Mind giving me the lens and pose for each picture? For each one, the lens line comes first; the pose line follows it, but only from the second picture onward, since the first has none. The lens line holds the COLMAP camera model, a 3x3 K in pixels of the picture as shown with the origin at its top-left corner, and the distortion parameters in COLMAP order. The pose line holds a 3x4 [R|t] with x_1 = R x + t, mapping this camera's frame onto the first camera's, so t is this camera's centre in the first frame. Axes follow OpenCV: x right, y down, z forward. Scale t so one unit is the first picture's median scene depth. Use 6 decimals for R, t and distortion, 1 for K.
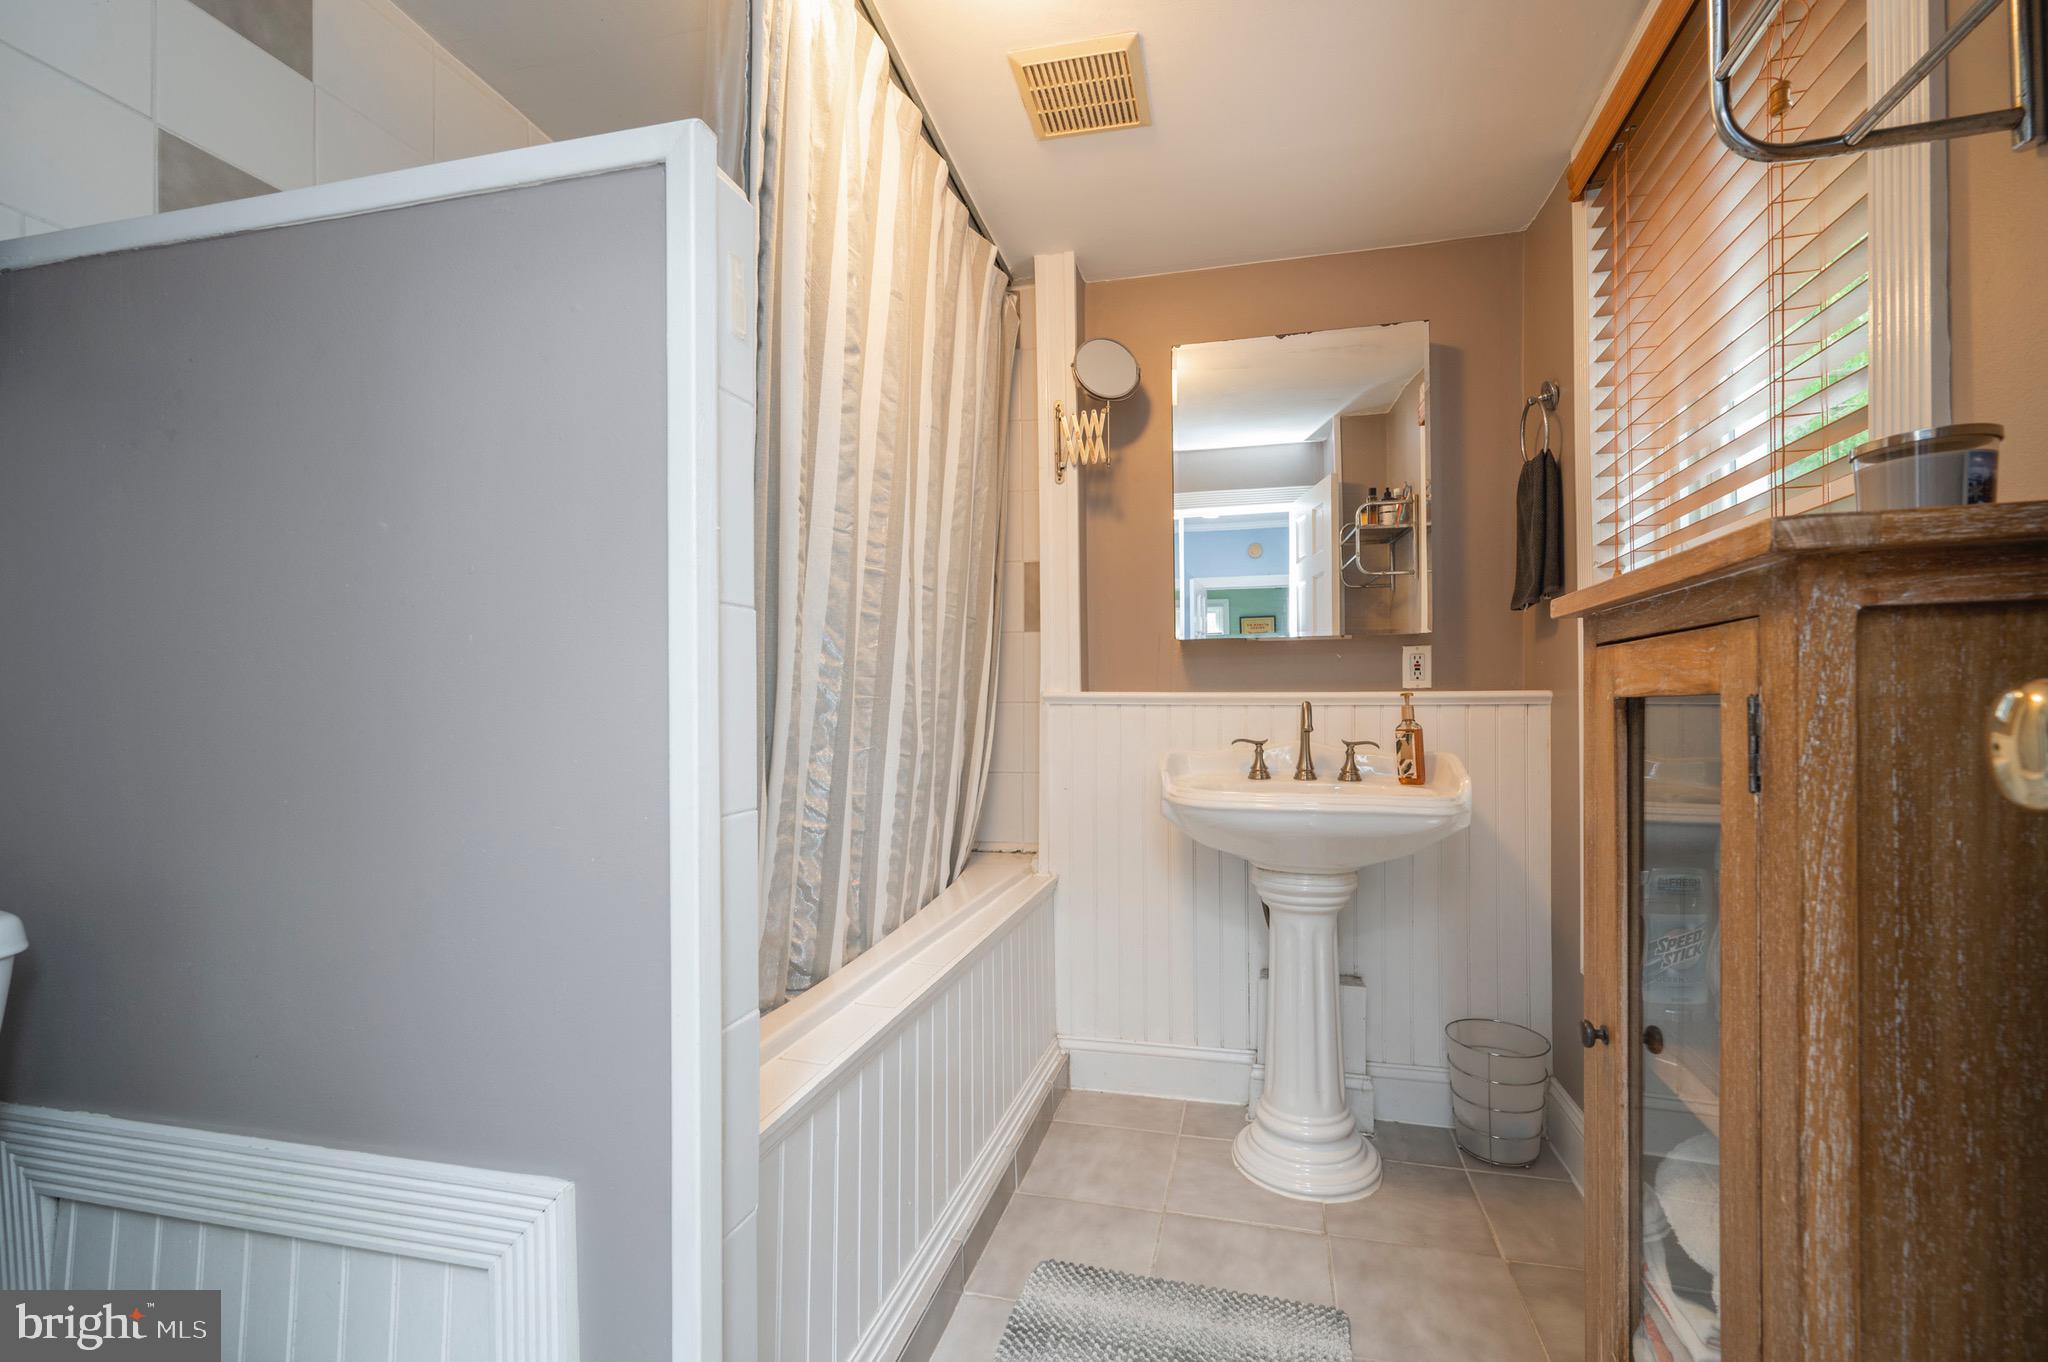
lens RADIAL K [[848.0, 0, 1024.0], [0, 848.0, 681.0], [0, 0, 1]] dist [0.001279, -0.000131]
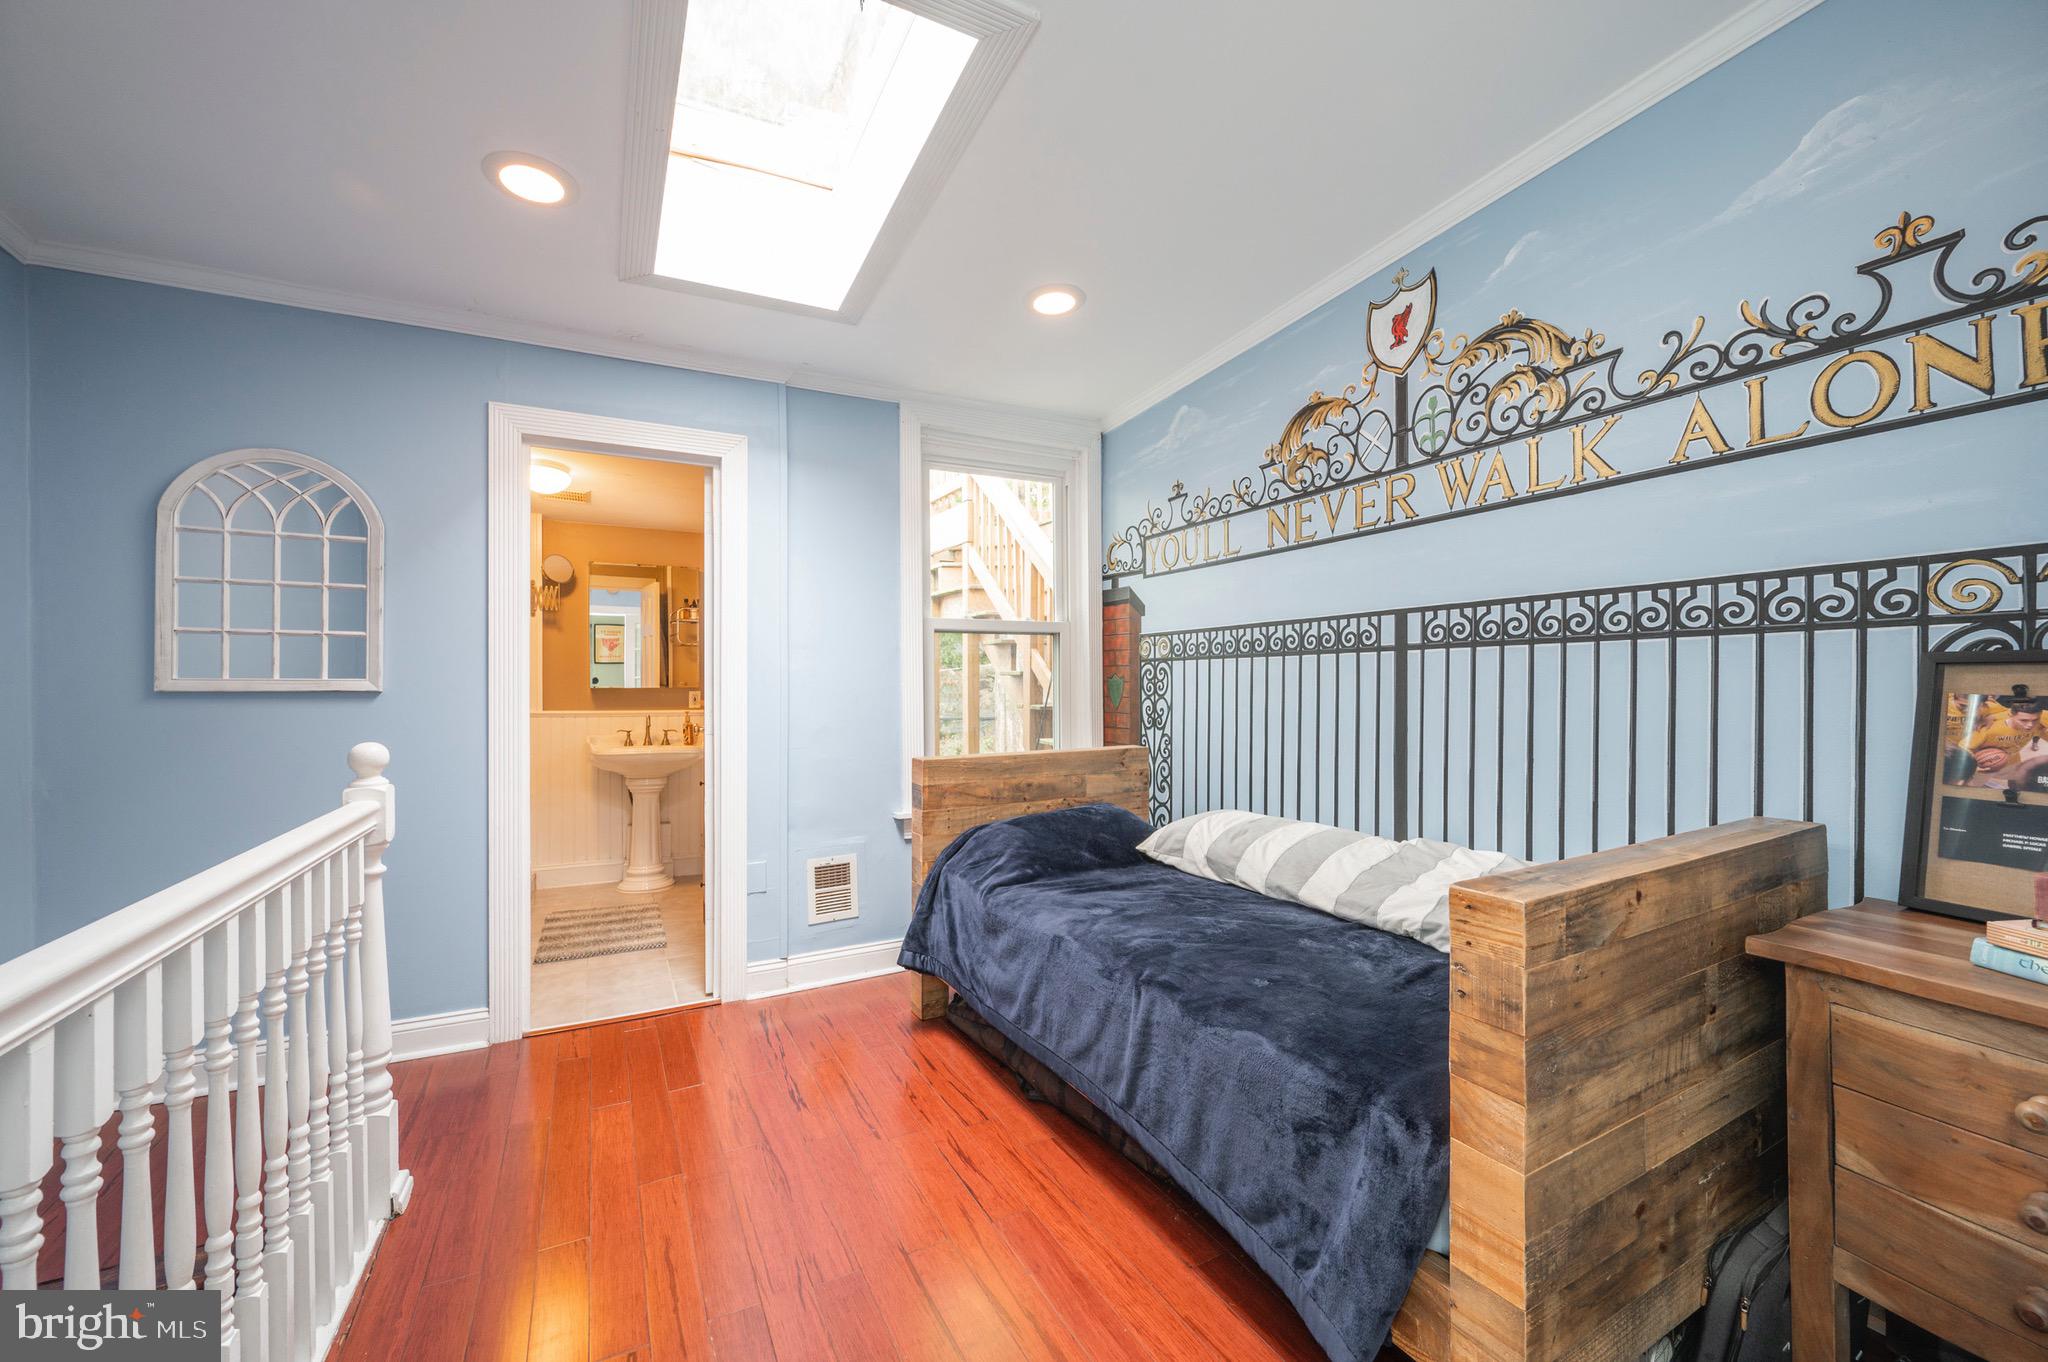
lens RADIAL K [[848.0, 0, 1024.0], [0, 848.0, 681.0], [0, 0, 1]] dist [0.001279, -0.000131]
pose [[0.755025, 0.010728, 0.655608, -0.481066], [-0.008107, 0.999942, -0.007026, -0.066129], [-0.655645, -0.000010, 0.755069, -1.644416]]
